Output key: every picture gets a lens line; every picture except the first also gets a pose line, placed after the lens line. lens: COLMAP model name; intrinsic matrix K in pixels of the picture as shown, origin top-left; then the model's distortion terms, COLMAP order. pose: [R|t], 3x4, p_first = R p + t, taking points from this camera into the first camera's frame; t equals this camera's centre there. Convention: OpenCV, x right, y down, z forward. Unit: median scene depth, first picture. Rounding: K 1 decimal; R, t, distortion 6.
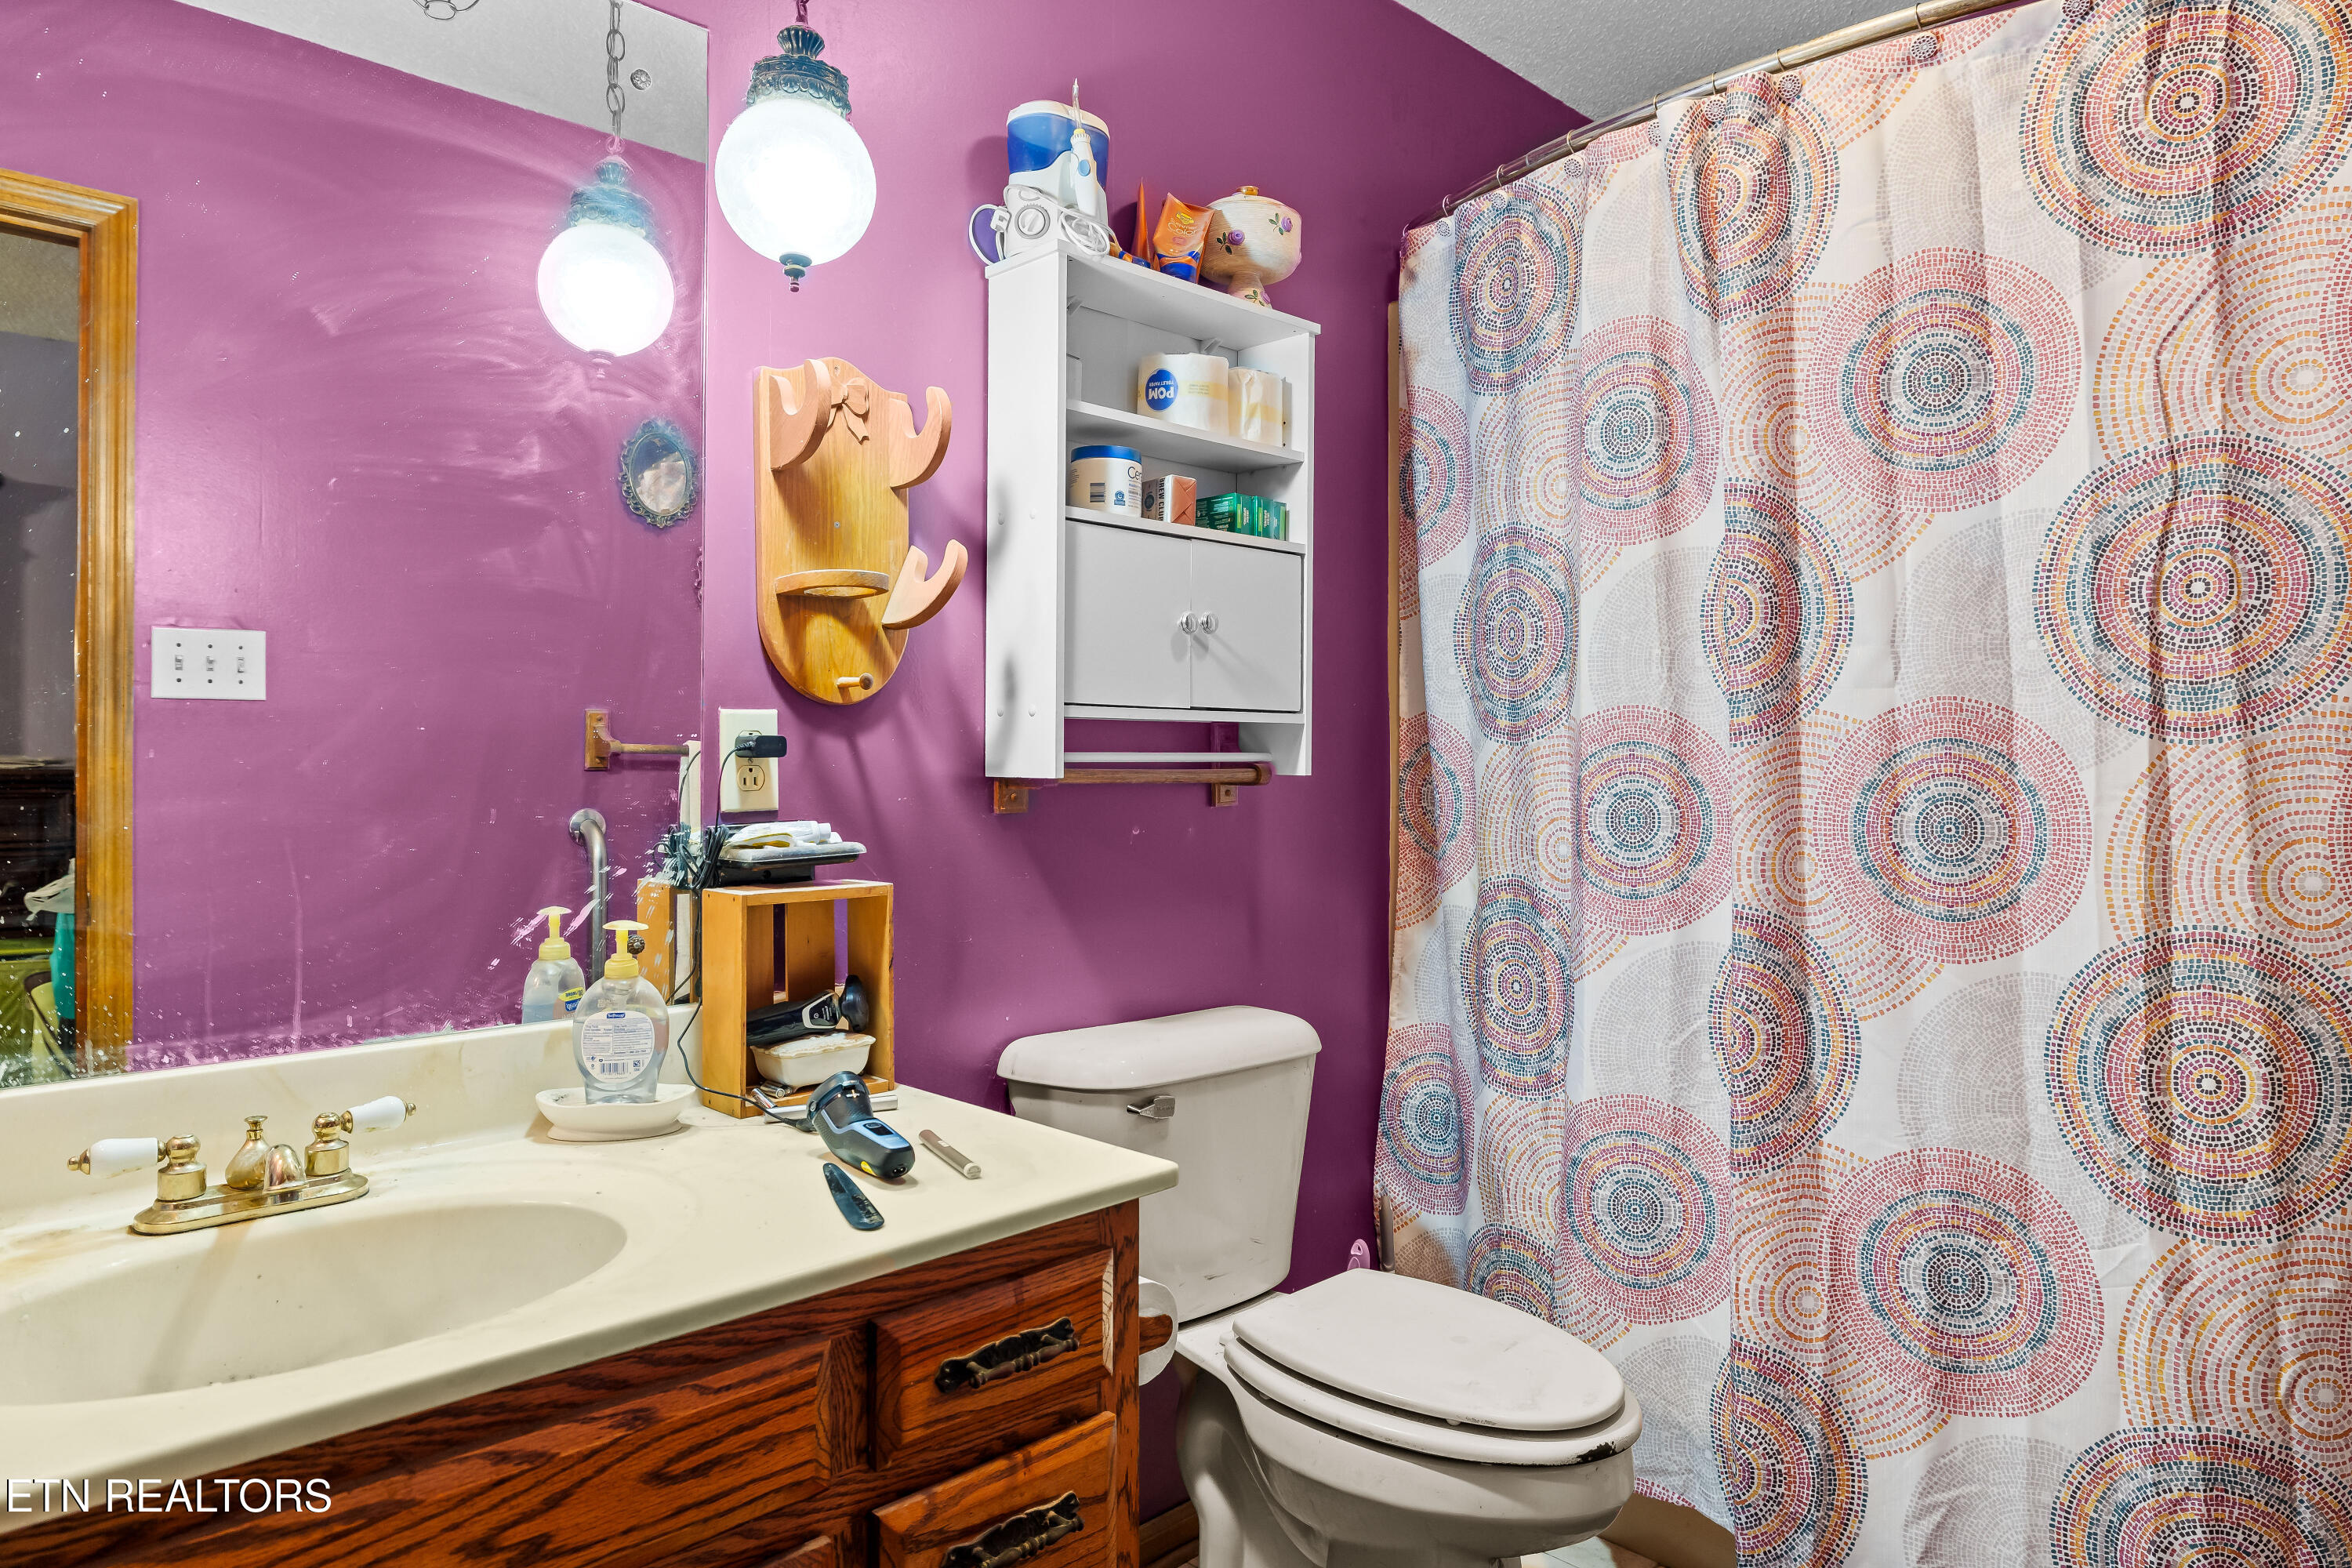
lens RADIAL K [[1427.4, 0, 1177.2], [0, 1427.4, 775.1], [0, 0, 1]] dist [-0.000152, 0.000005]
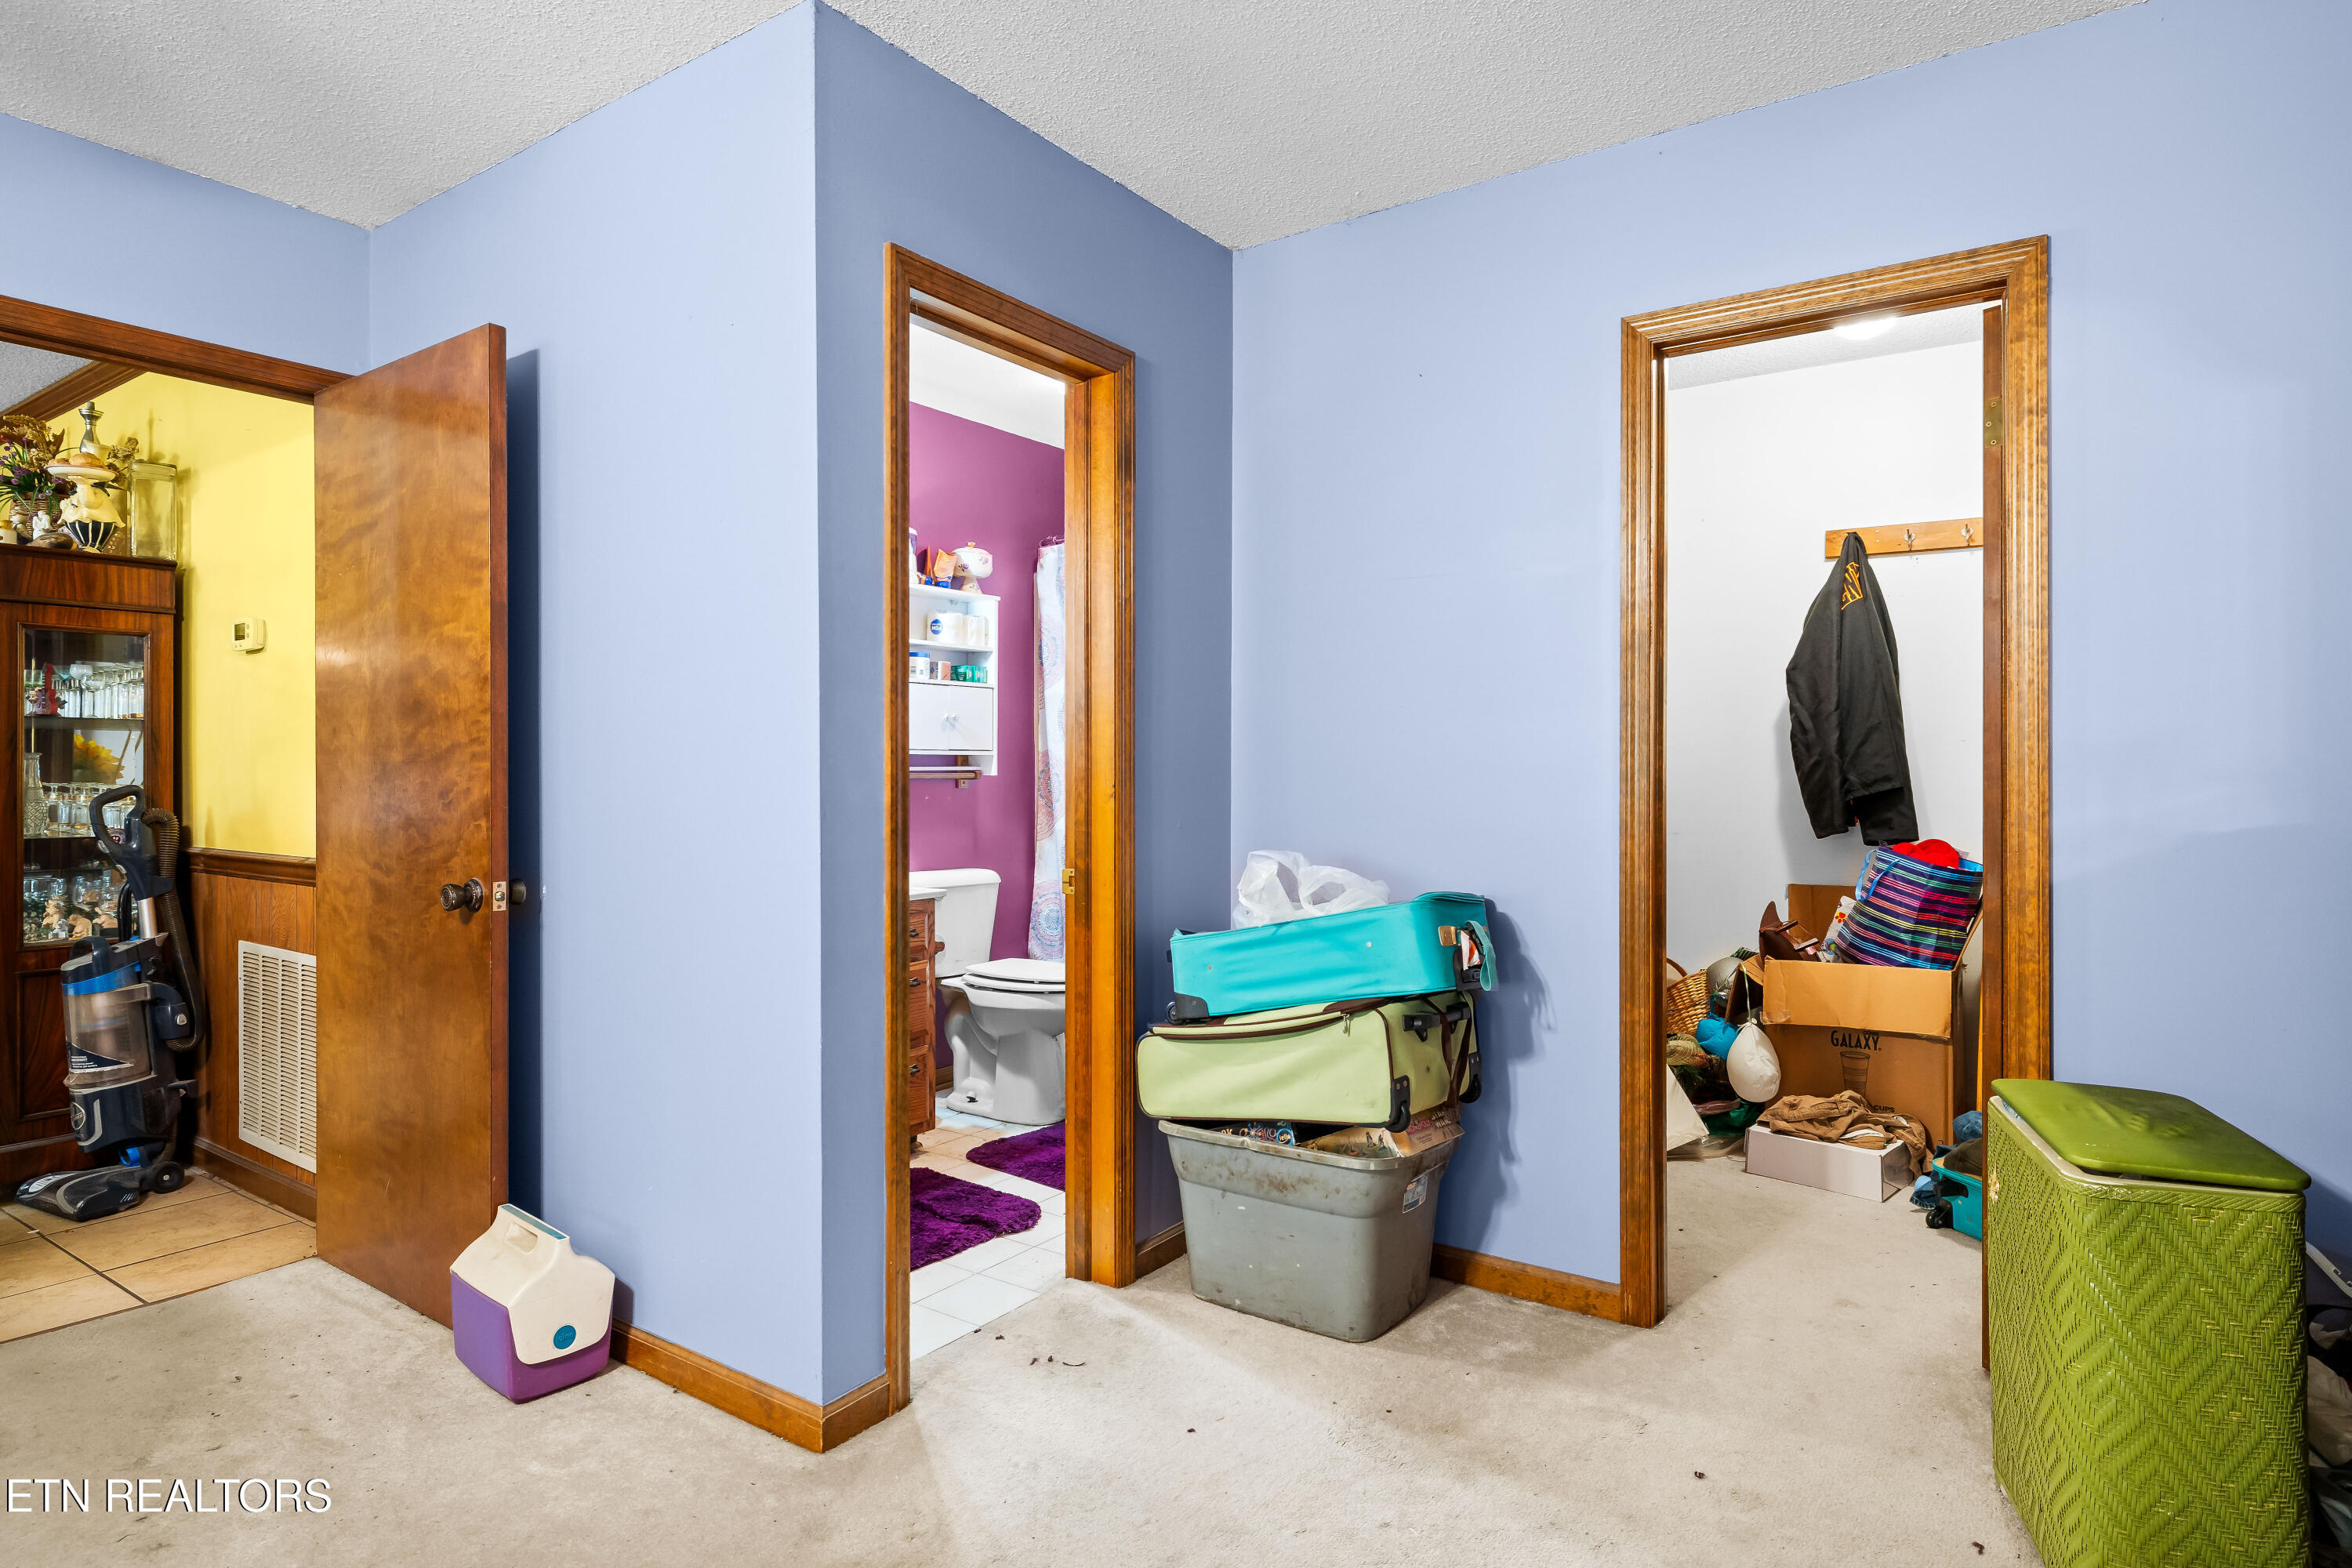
lens RADIAL K [[1339.6, 0, 1173.4], [0, 1339.6, 781.8], [0, 0, 1]] dist [-0.005986, -0.000833]
pose [[0.983656, -0.005078, 0.179986, -0.026920], [0.005445, 0.999984, -0.001544, 0.017694], [-0.179975, 0.002499, 0.983668, -1.431377]]
